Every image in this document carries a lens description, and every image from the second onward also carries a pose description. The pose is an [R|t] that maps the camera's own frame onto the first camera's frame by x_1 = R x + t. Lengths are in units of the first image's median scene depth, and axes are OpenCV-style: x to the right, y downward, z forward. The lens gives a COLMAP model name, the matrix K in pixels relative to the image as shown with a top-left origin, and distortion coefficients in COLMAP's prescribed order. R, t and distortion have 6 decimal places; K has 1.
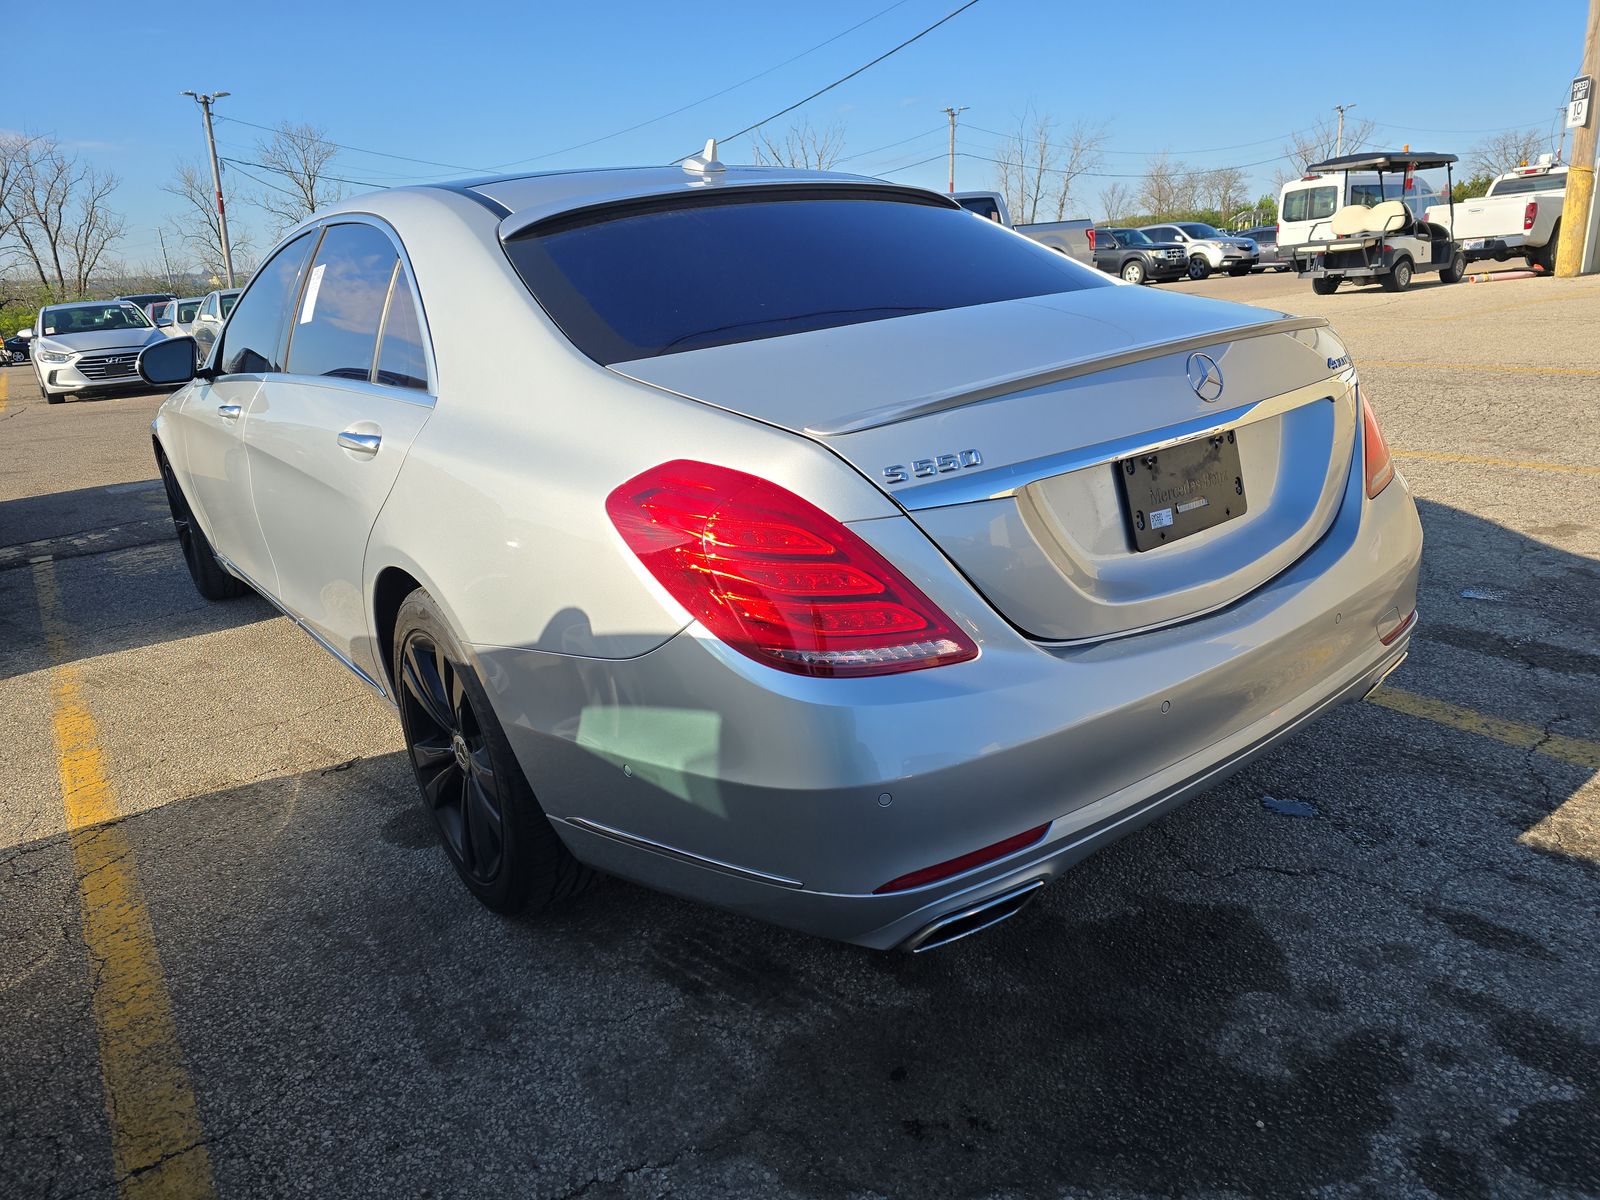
lens RADIAL K [[1057.8, 0, 789.6], [0, 1057.8, 600.1], [0, 0, 1]] dist [0.040189, -0.034506]
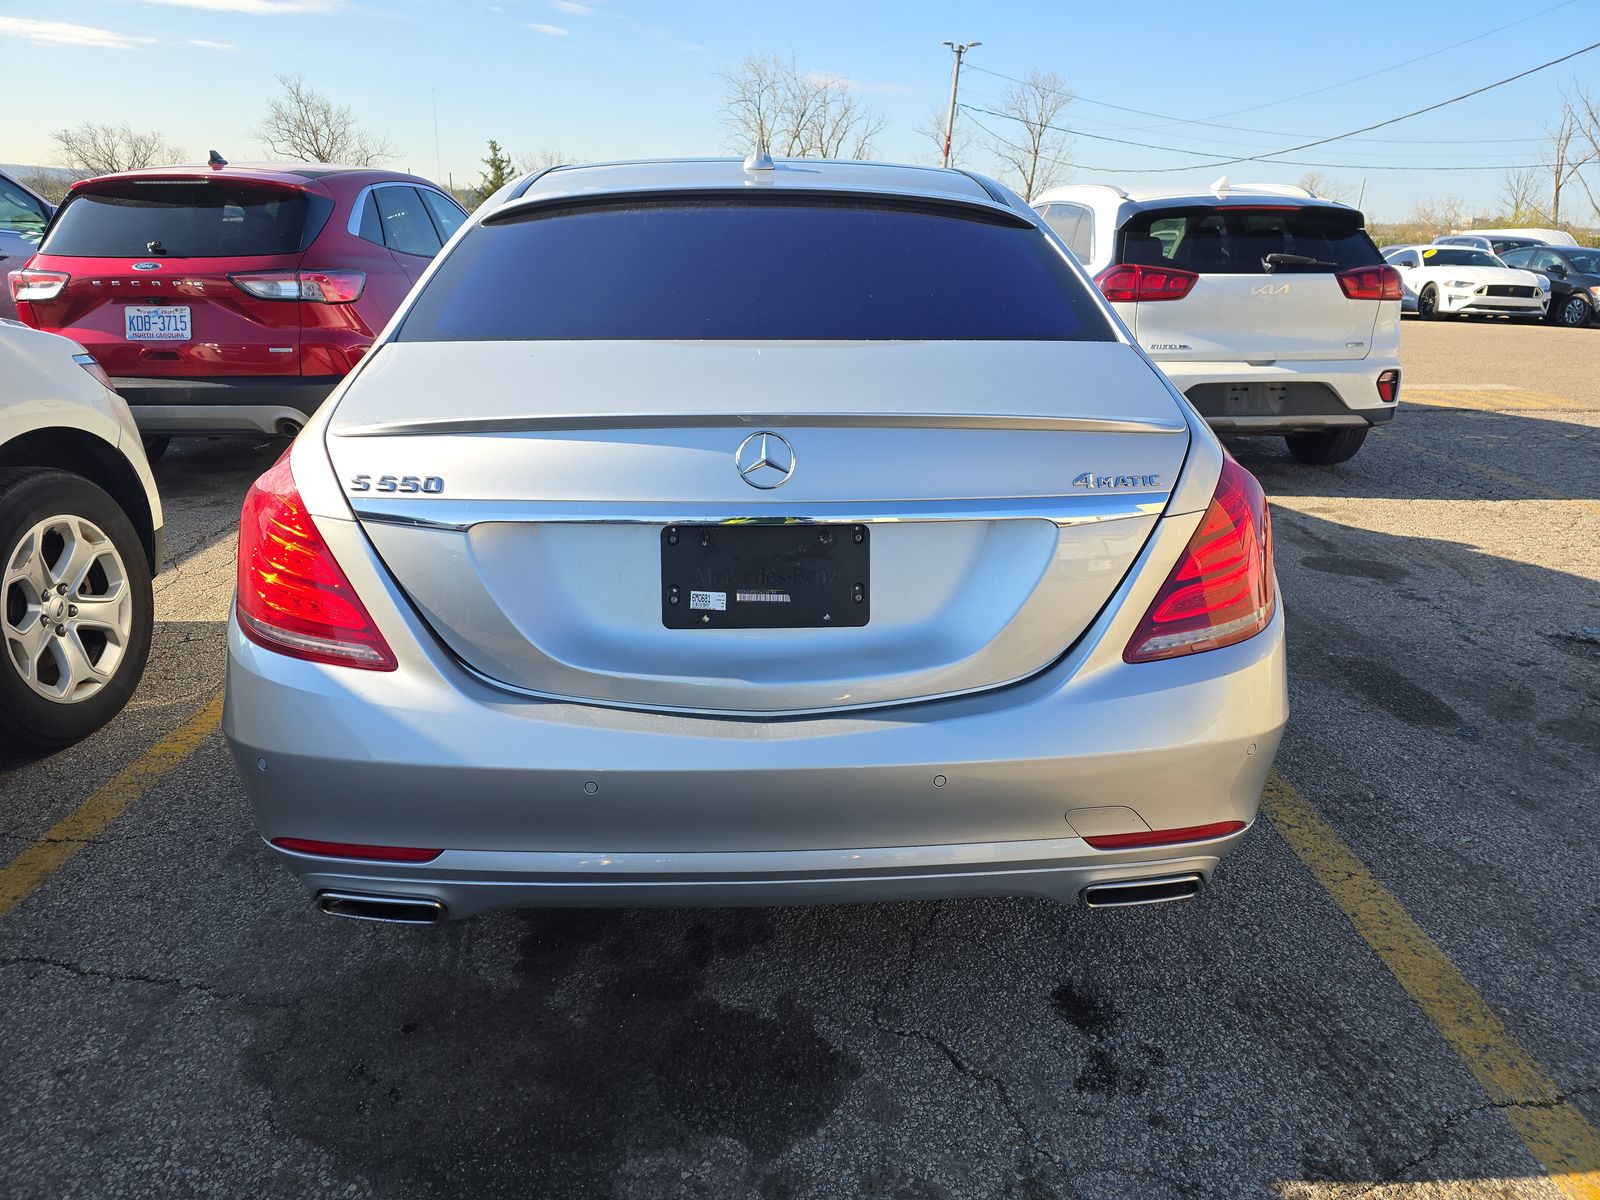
lens RADIAL K [[1057.6, 0, 797.8], [0, 1057.6, 603.7], [0, 0, 1]] dist [0.045958, -0.037851]
pose [[0.818135, 0.271173, -0.507070, 0.797488], [-0.249856, 0.961869, 0.111261, -0.177586], [0.517906, 0.035668, 0.854694, 0.238880]]
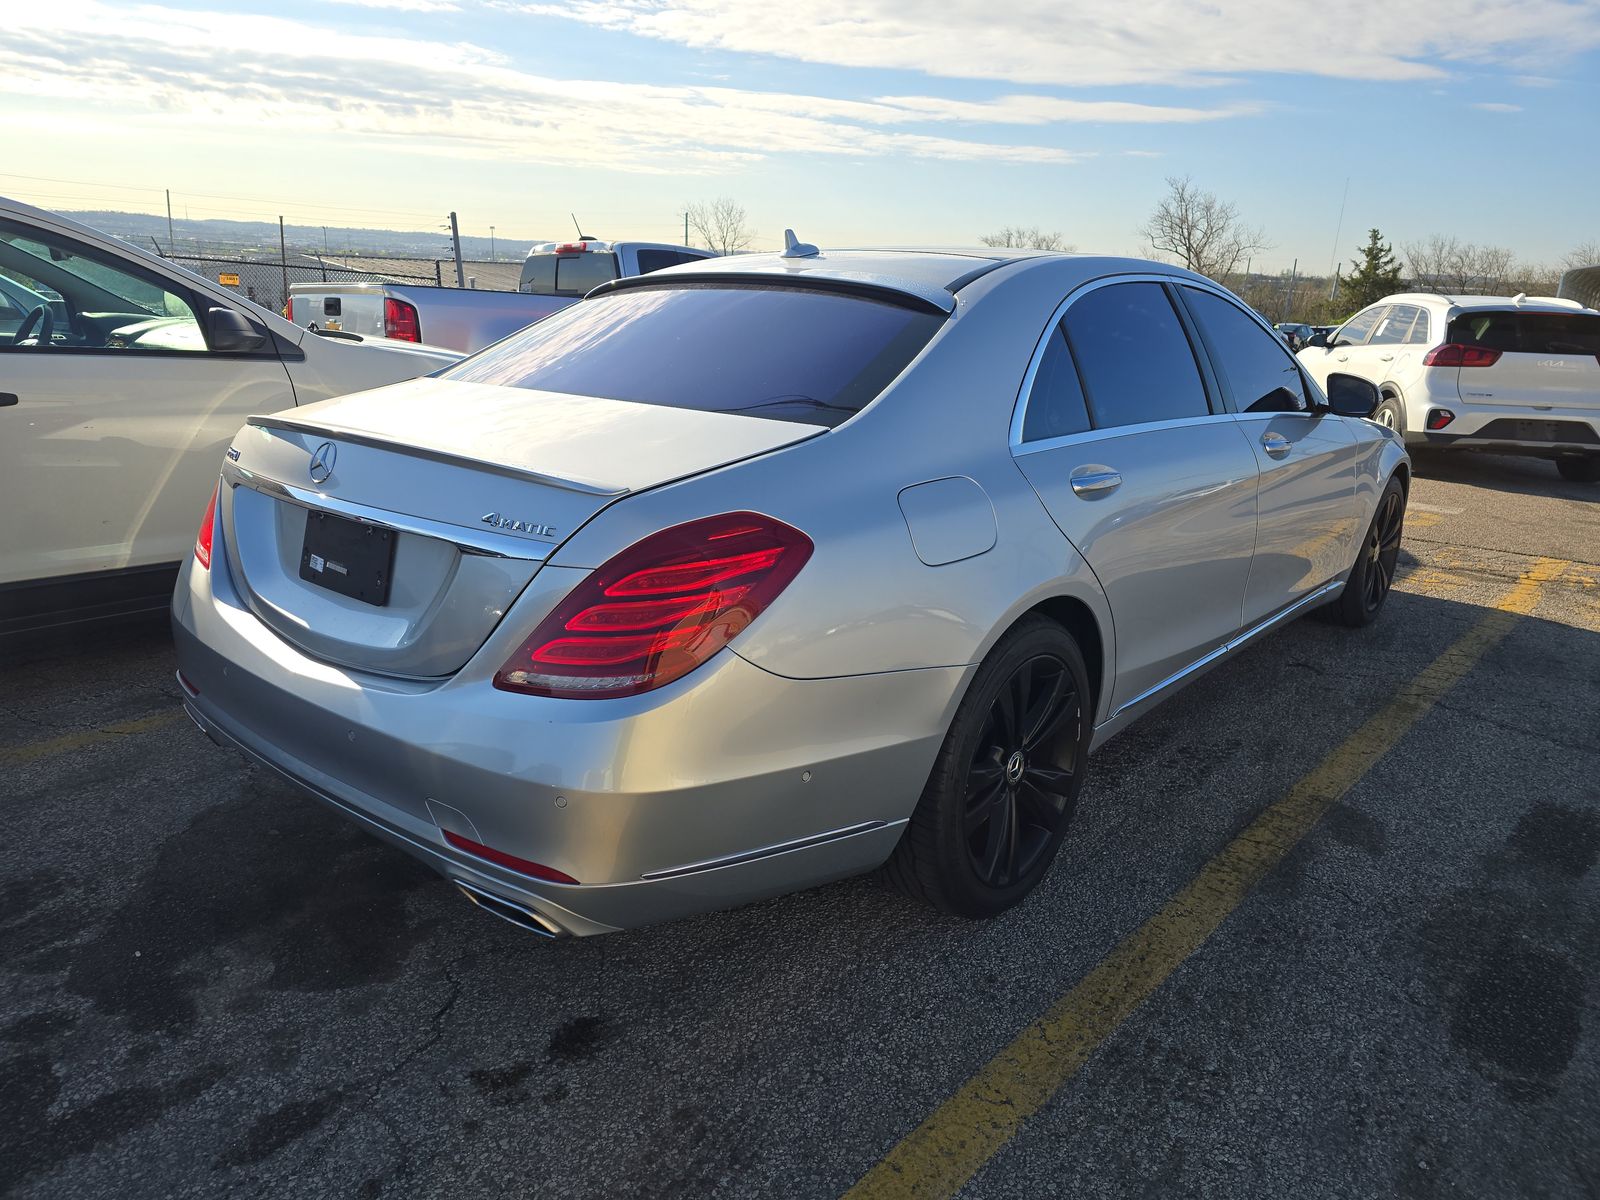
lens RADIAL K [[1057.6, 0, 797.8], [0, 1057.6, 603.7], [0, 0, 1]] dist [0.045958, -0.037851]
pose [[0.221273, 0.351058, -0.909833, 1.482804], [-0.353182, 0.898474, 0.260781, -0.509180], [0.909011, 0.263633, 0.322796, 1.021925]]
